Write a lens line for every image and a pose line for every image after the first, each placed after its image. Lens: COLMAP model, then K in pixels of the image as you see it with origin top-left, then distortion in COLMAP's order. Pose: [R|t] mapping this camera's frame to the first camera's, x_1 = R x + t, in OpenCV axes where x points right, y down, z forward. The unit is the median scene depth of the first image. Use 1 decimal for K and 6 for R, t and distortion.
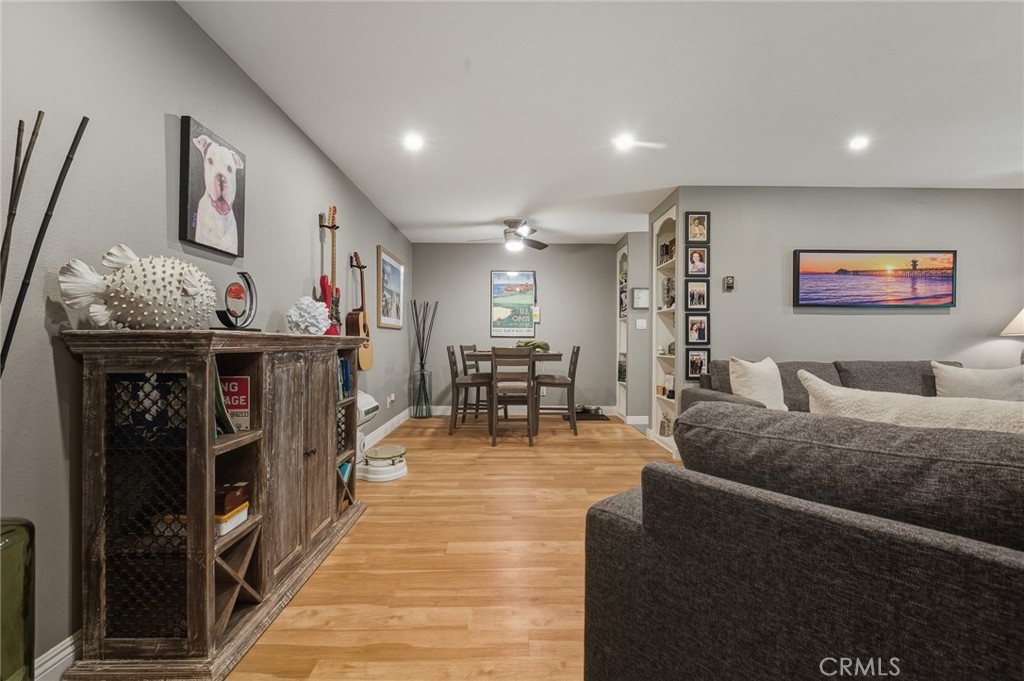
lens RADIAL K [[452.7, 0, 516.6], [0, 452.7, 341.6], [0, 0, 1]] dist [-0.005182, 0.000791]
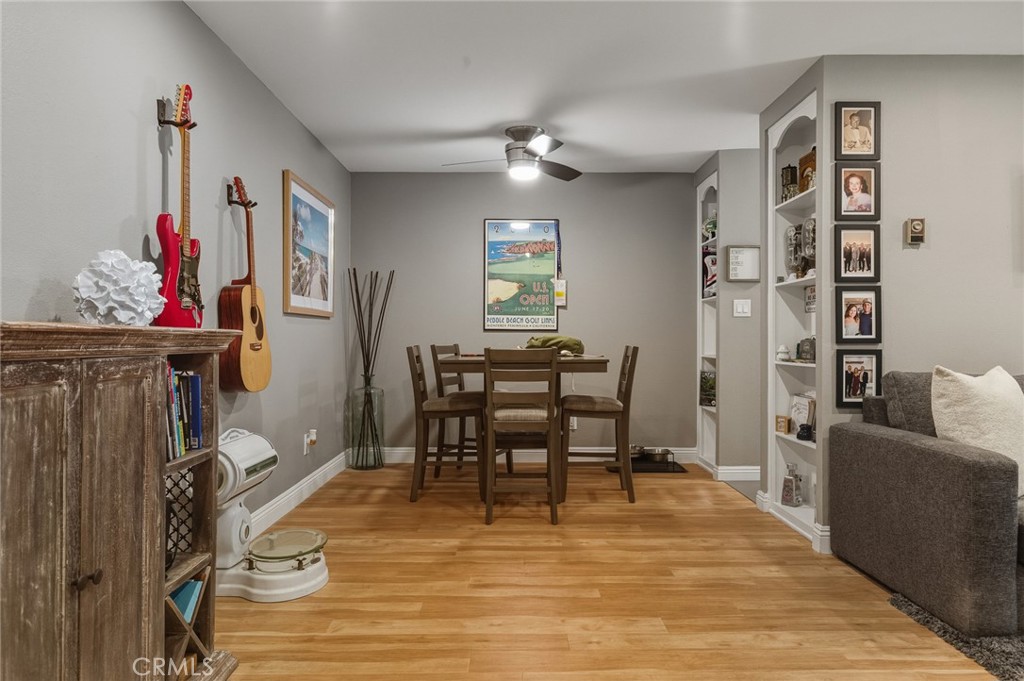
lens RADIAL K [[700.7, 0, 509.7], [0, 700.7, 336.1], [0, 0, 1]] dist [-0.002196, -0.003915]
pose [[0.999738, -0.002222, -0.022777, -0.003792], [0.002146, 0.999992, -0.003347, -0.000186], [0.022784, 0.003297, 0.999735, 0.137217]]
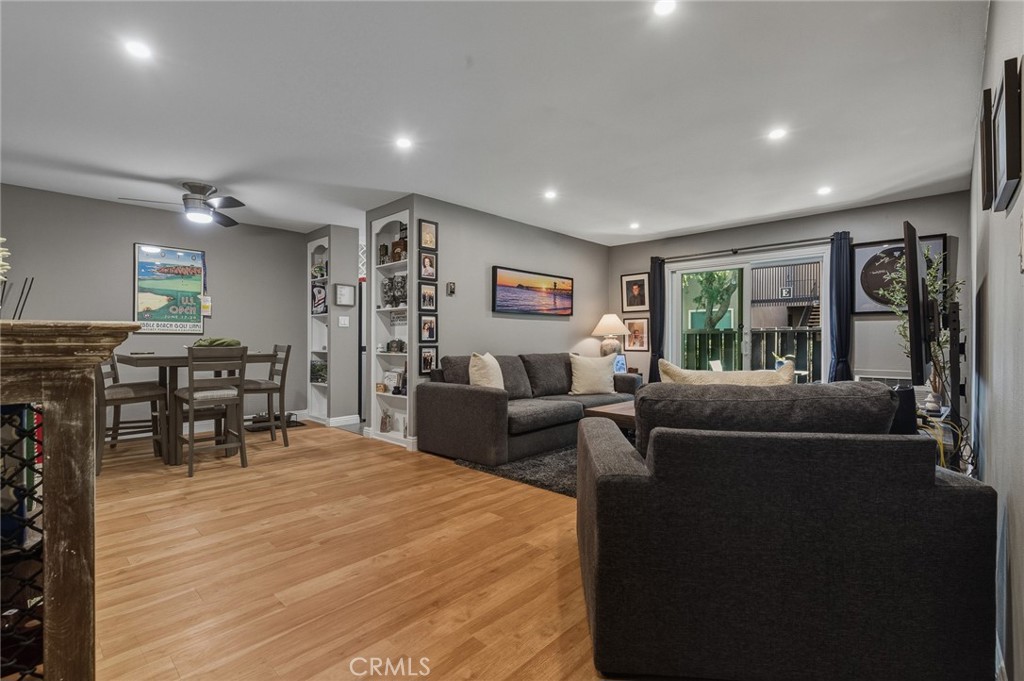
lens RADIAL K [[452.7, 0, 519.7], [0, 452.7, 338.6], [0, 0, 1]] dist [-0.005182, 0.000791]
pose [[0.705235, 0.000519, 0.708973, -0.213948], [0.000614, 0.999999, -0.001342, -0.001062], [-0.708973, 0.001381, 0.705234, 0.072255]]
